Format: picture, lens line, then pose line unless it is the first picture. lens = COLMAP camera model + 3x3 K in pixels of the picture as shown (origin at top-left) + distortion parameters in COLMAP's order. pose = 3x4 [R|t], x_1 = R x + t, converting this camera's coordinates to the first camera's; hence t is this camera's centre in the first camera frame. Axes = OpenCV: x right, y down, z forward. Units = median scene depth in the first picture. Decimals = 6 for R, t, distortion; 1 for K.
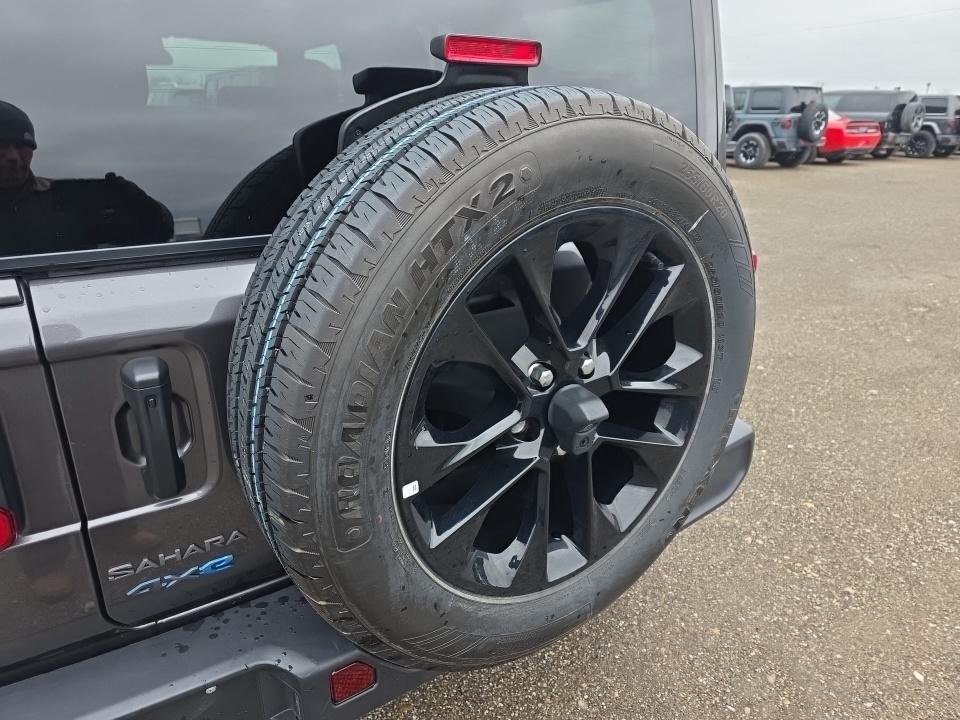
lens RADIAL K [[636.8, 0, 482.2], [0, 636.8, 360.0], [0, 0, 1]] dist [0.077948, -0.075395]
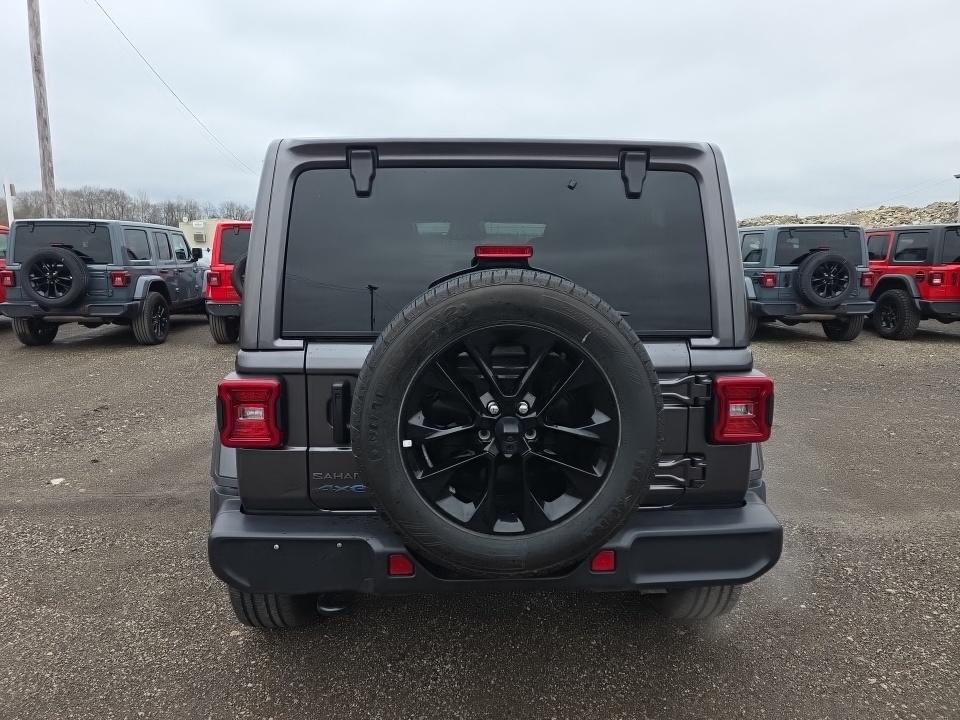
lens RADIAL K [[636.8, 0, 482.2], [0, 636.8, 360.0], [0, 0, 1]] dist [0.077948, -0.075395]
pose [[0.855735, 0.077616, -0.511559, 1.016961], [-0.182811, 0.970272, -0.158592, 0.189832], [0.484042, 0.229232, 0.844486, -0.667122]]
